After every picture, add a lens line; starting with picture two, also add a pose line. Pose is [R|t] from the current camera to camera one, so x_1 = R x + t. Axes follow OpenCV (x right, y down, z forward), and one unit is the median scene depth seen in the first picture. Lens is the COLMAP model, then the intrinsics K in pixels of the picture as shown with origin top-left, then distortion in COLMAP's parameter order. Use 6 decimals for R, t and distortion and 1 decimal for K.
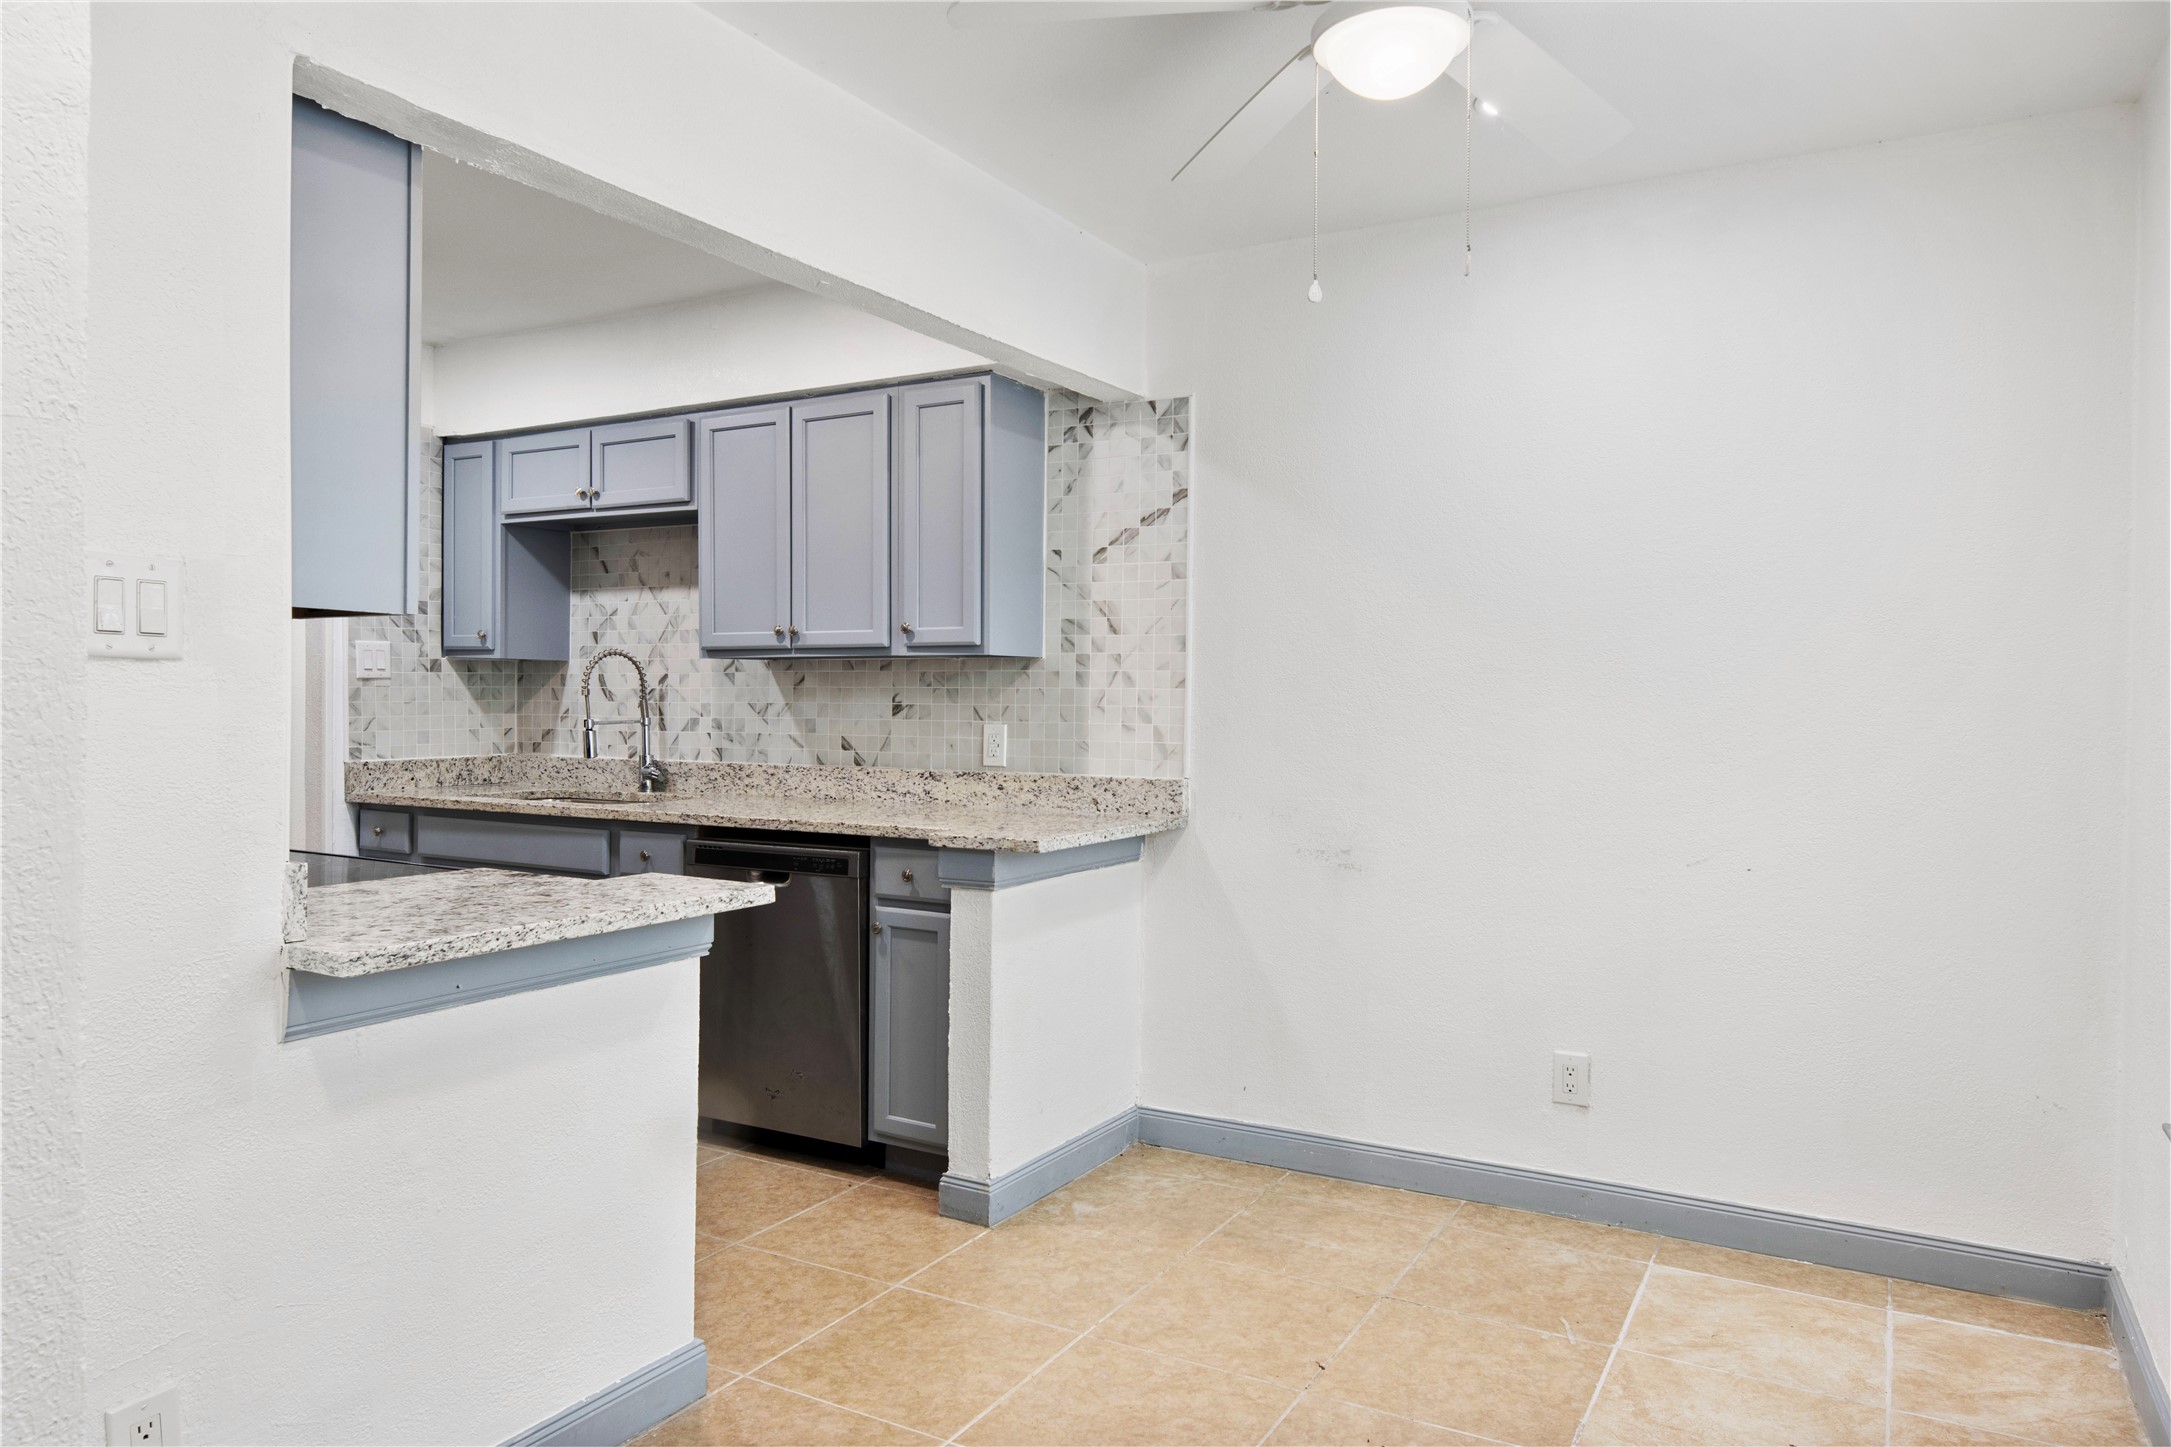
lens RADIAL K [[1423.8, 0, 1097.6], [0, 1423.8, 732.7], [0, 0, 1]] dist [-0.007473, -0.000011]
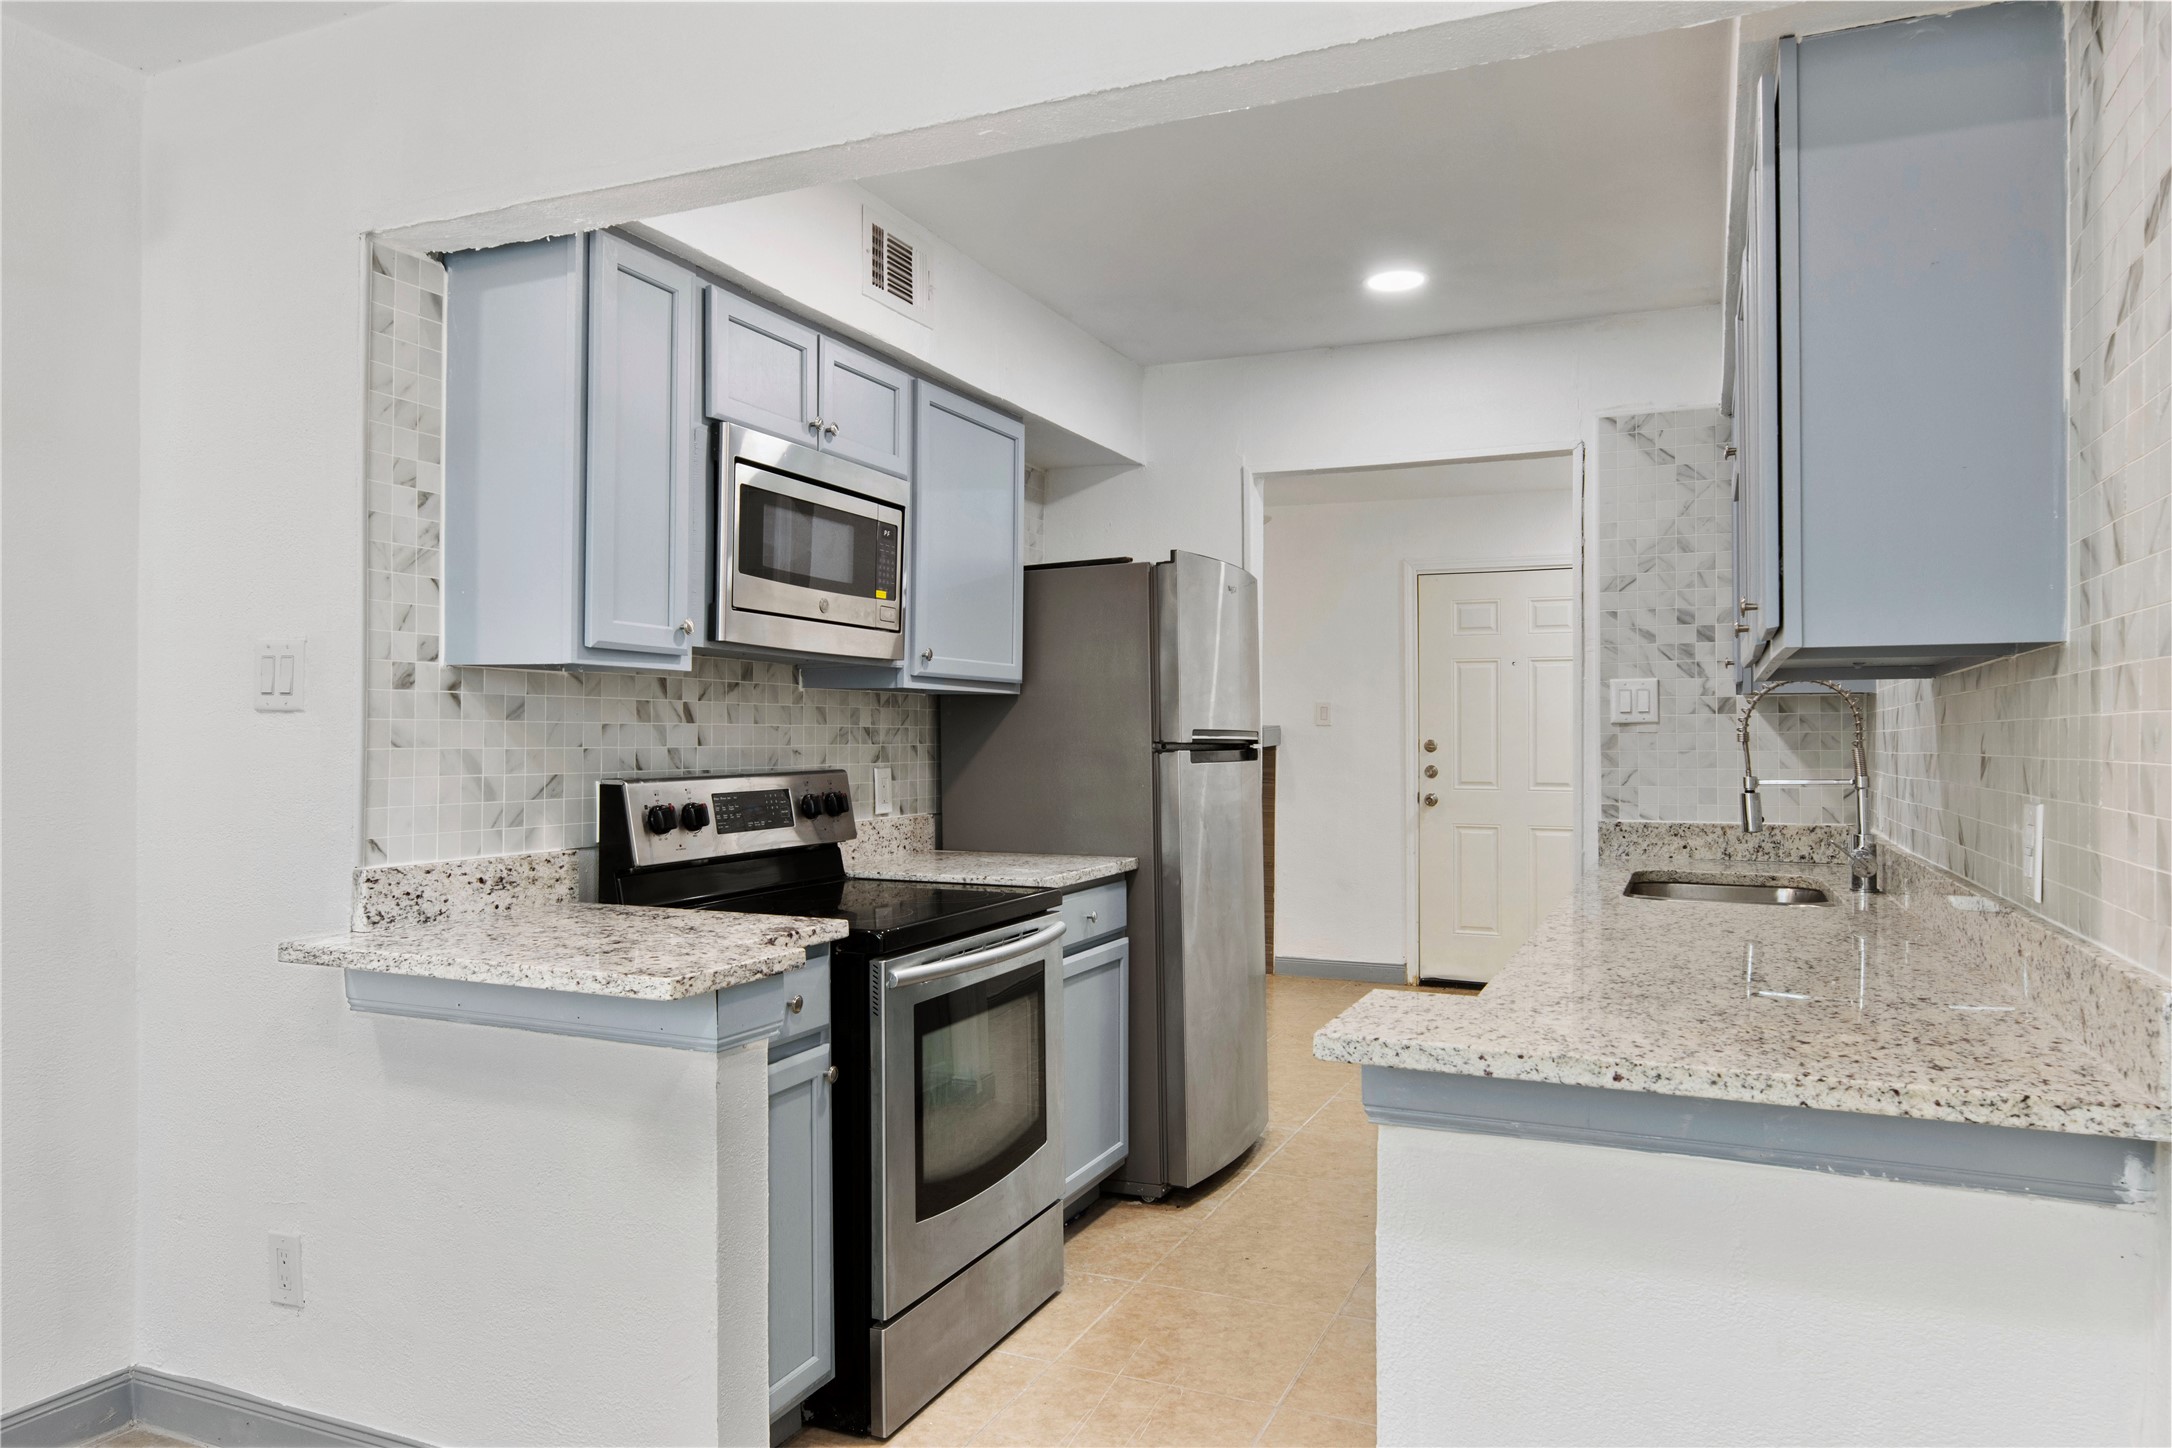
lens RADIAL K [[1424.4, 0, 1080.7], [0, 1424.4, 738.0], [0, 0, 1]] dist [-0.007473, -0.000011]
pose [[0.092092, -0.007046, -0.995726, 0.355891], [-0.028189, 0.999556, -0.009681, -0.014535], [0.995351, 0.028960, 0.091853, 0.718876]]
